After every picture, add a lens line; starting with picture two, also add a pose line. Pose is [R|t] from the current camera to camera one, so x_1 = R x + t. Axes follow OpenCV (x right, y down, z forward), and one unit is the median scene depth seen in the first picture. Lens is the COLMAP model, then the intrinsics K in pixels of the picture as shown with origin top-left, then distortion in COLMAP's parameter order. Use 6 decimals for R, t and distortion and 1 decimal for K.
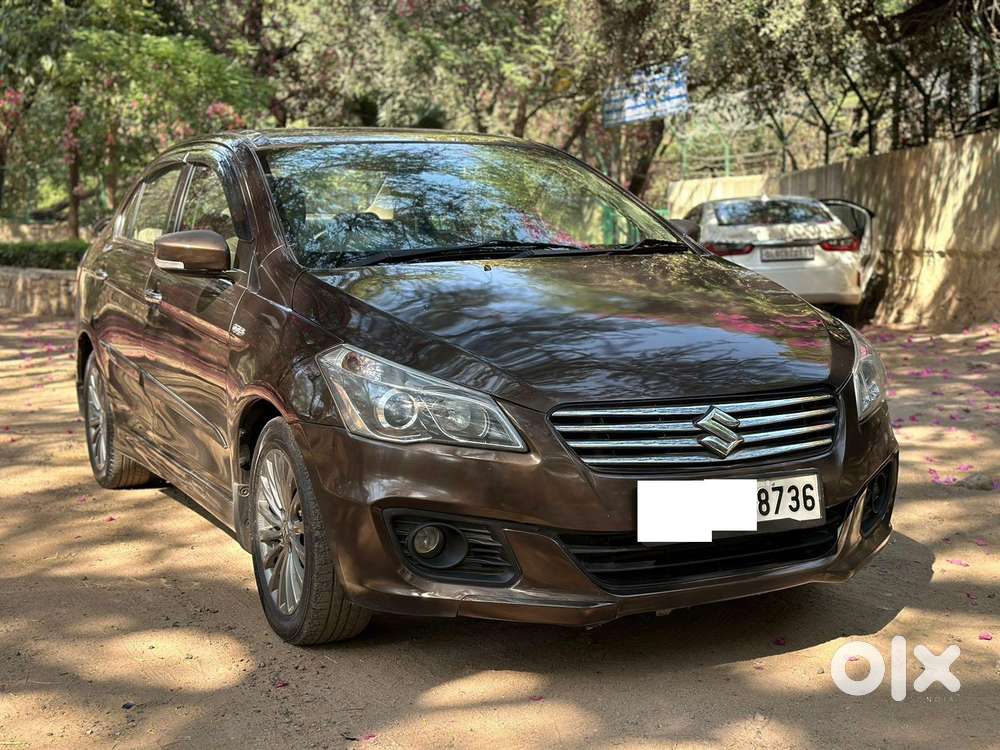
lens RADIAL K [[1373.3, 0, 500.0], [0, 1373.3, 375.0], [0, 0, 1]] dist [0.121541, -0.064959]
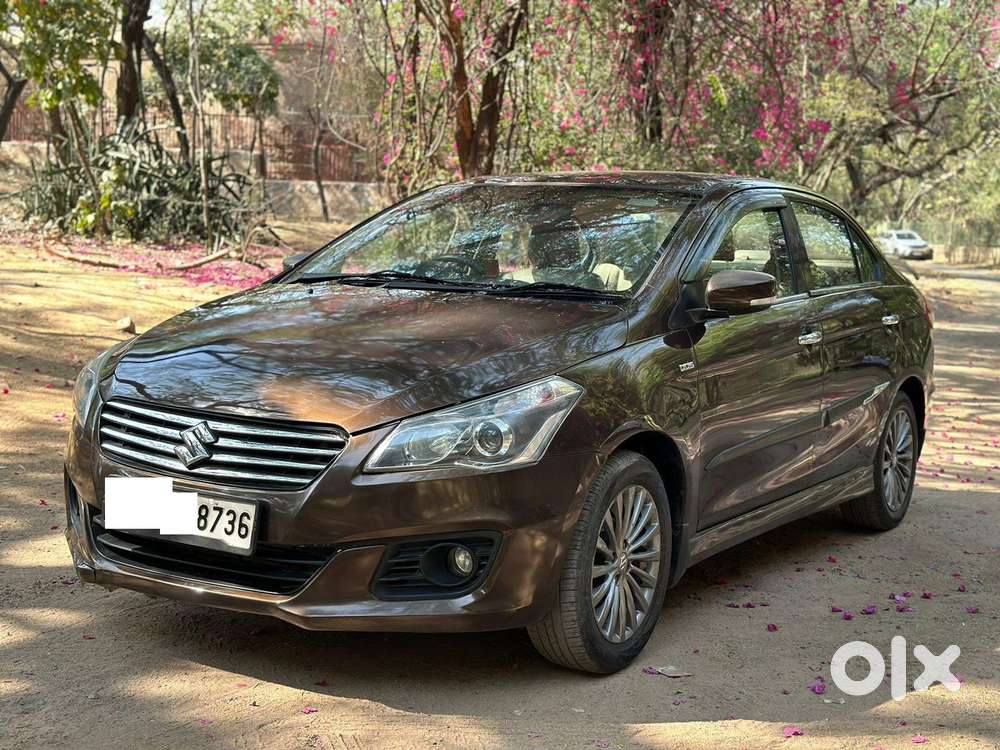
lens RADIAL K [[1376.2, 0, 500.0], [0, 1376.2, 375.0], [0, 0, 1]] dist [0.106911, 0.002740]
pose [[0.544705, 0.114682, -0.830750, 1.030564], [-0.145806, 0.988469, 0.040853, -0.080205], [0.825856, 0.098875, 0.555145, 0.514184]]
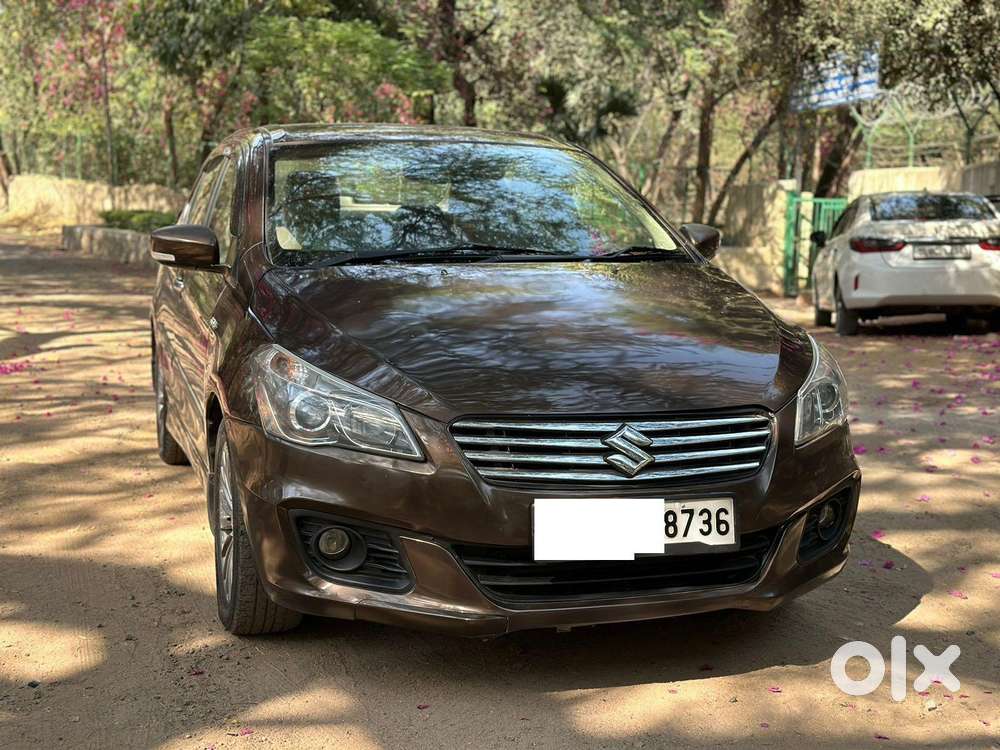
lens RADIAL K [[1373.3, 0, 500.0], [0, 1373.3, 375.0], [0, 0, 1]] dist [0.121541, -0.064959]
pose [[0.988153, 0.044891, -0.146759, 0.183160], [-0.042884, 0.998939, 0.016810, -0.021950], [0.147358, -0.010317, 0.989029, 0.012381]]
